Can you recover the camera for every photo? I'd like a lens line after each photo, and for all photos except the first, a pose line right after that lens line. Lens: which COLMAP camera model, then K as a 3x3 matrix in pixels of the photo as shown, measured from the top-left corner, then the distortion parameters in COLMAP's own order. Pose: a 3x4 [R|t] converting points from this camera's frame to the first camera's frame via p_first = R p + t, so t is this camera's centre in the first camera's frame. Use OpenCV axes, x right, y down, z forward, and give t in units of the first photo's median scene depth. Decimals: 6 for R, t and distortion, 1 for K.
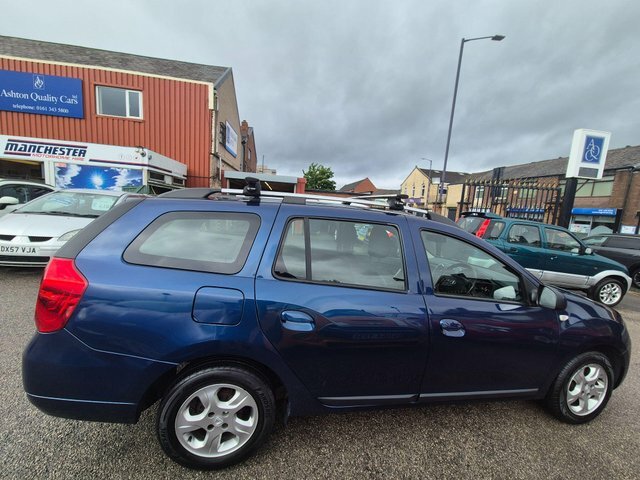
lens RADIAL K [[262.9, 0, 323.7], [0, 262.9, 243.7], [0, 0, 1]] dist [0.009106, -0.000890]
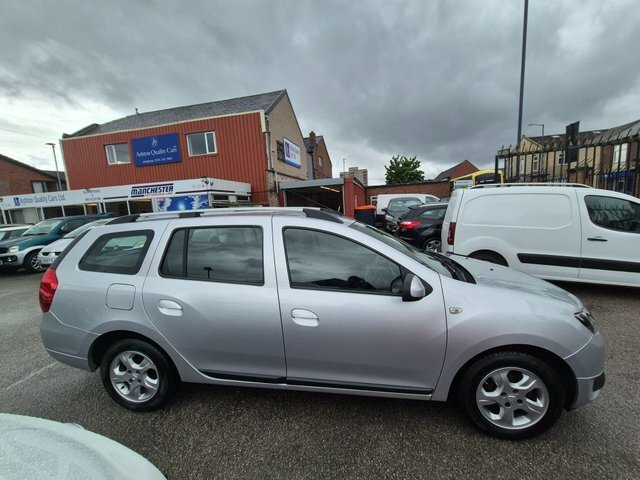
lens RADIAL K [[262.9, 0, 325.1], [0, 262.9, 243.3], [0, 0, 1]] dist [0.009106, -0.000890]
pose [[0.931152, -0.076125, -0.356597, 0.235240], [0.077734, 0.996926, -0.009839, 0.009840], [0.356249, -0.018558, 0.934207, 0.010486]]
